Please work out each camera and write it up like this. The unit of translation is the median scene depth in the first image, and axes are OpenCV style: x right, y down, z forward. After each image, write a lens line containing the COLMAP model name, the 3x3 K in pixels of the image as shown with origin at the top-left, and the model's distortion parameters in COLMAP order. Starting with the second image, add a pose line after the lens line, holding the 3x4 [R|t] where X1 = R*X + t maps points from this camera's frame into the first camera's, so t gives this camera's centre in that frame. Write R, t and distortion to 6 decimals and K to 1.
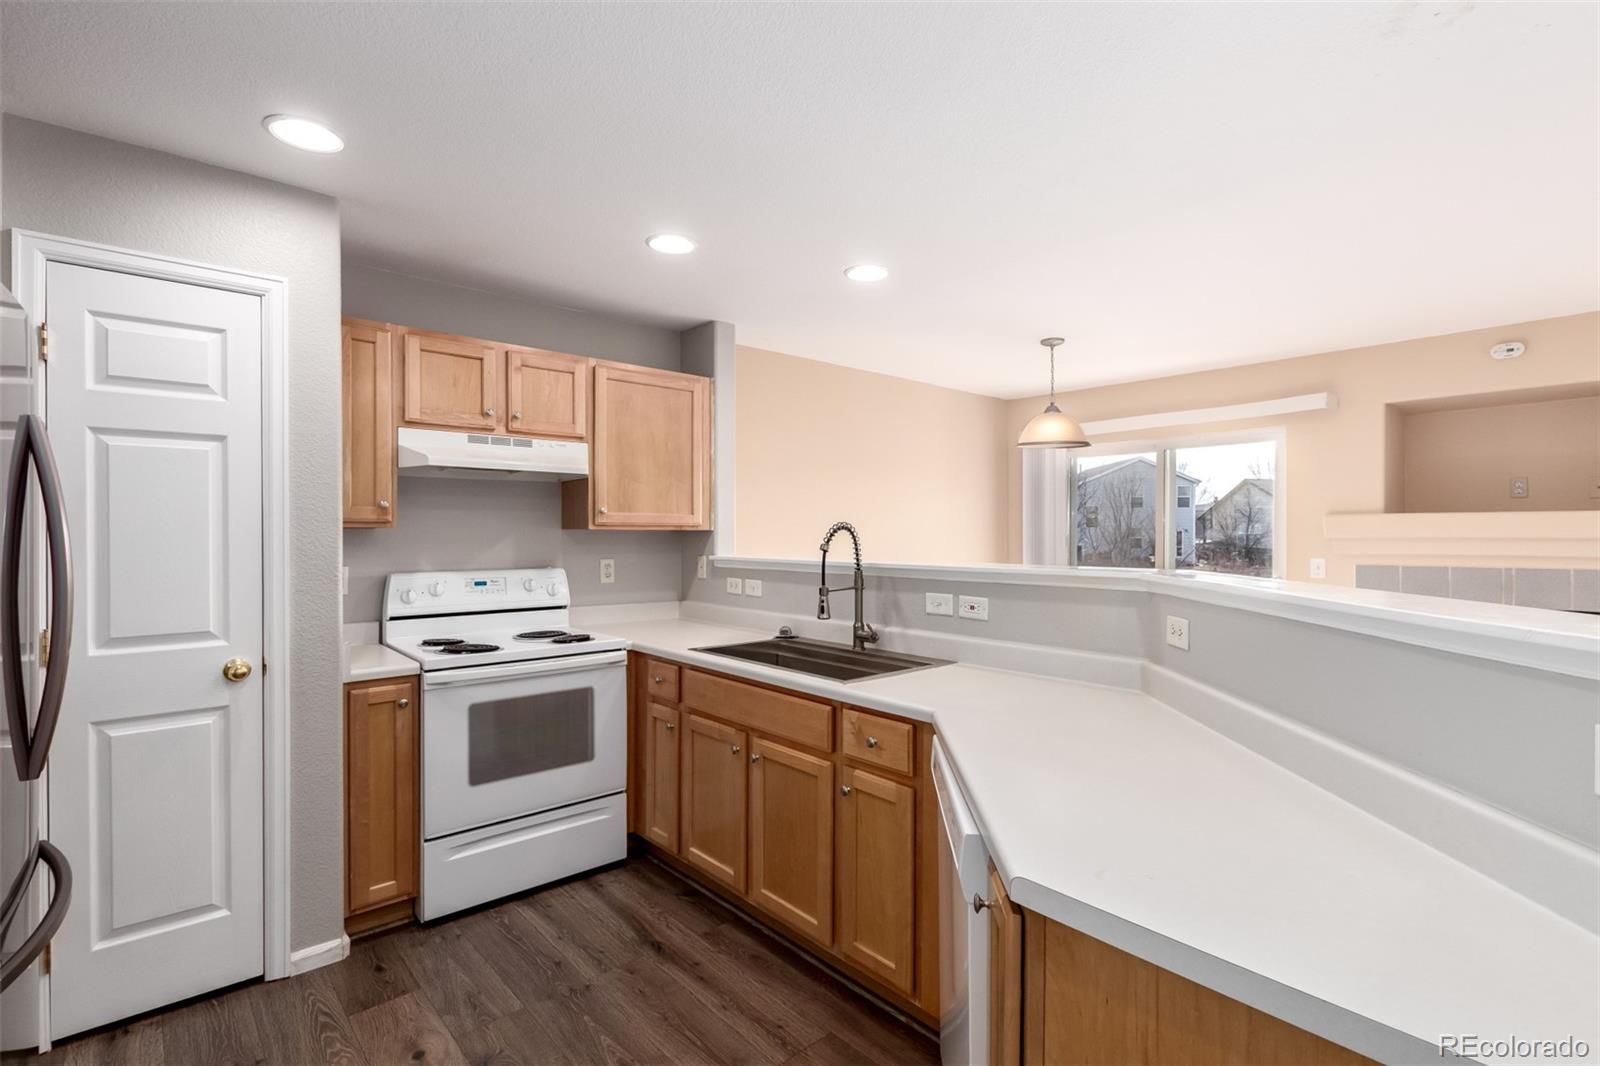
lens RADIAL K [[740.3, 0, 794.4], [0, 740.3, 531.3], [0, 0, 1]] dist [0.012088, -0.002479]
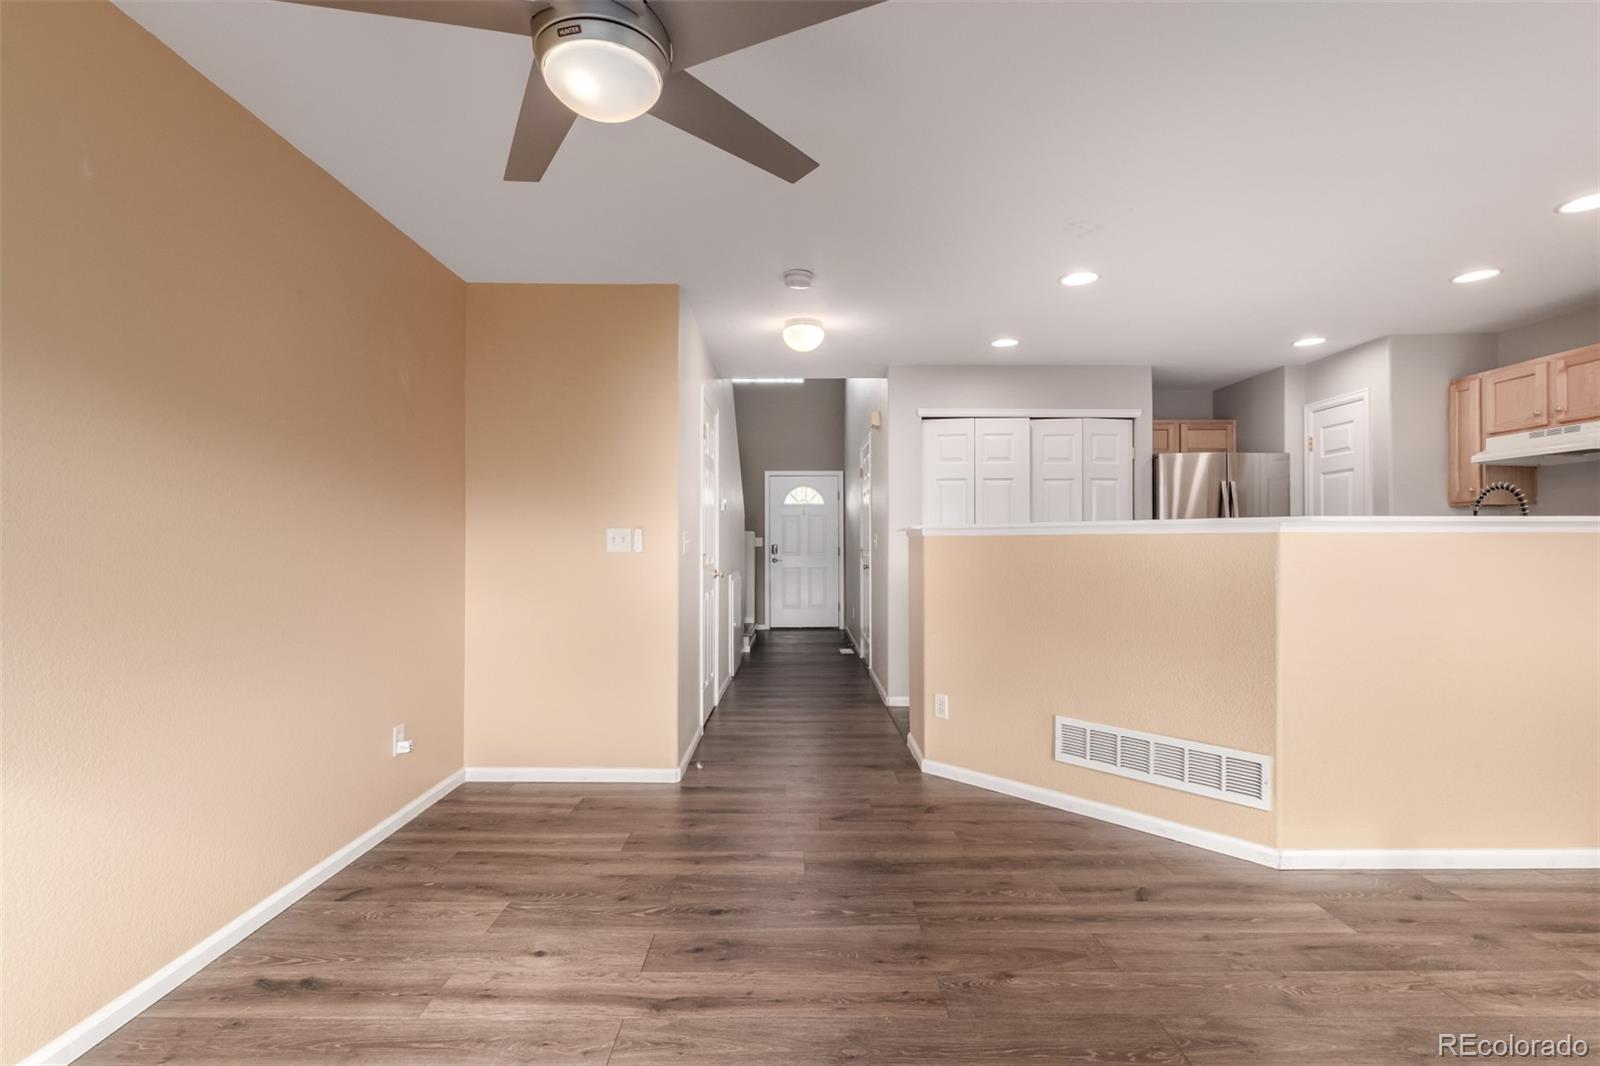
lens RADIAL K [[740.3, 0, 795.8], [0, 740.3, 533.6], [0, 0, 1]] dist [0.012088, -0.002479]
pose [[-0.664904, -0.010404, -0.746856, 1.574544], [0.001020, 0.999889, -0.014837, 0.076909], [0.746928, -0.010626, -0.664820, 0.981126]]
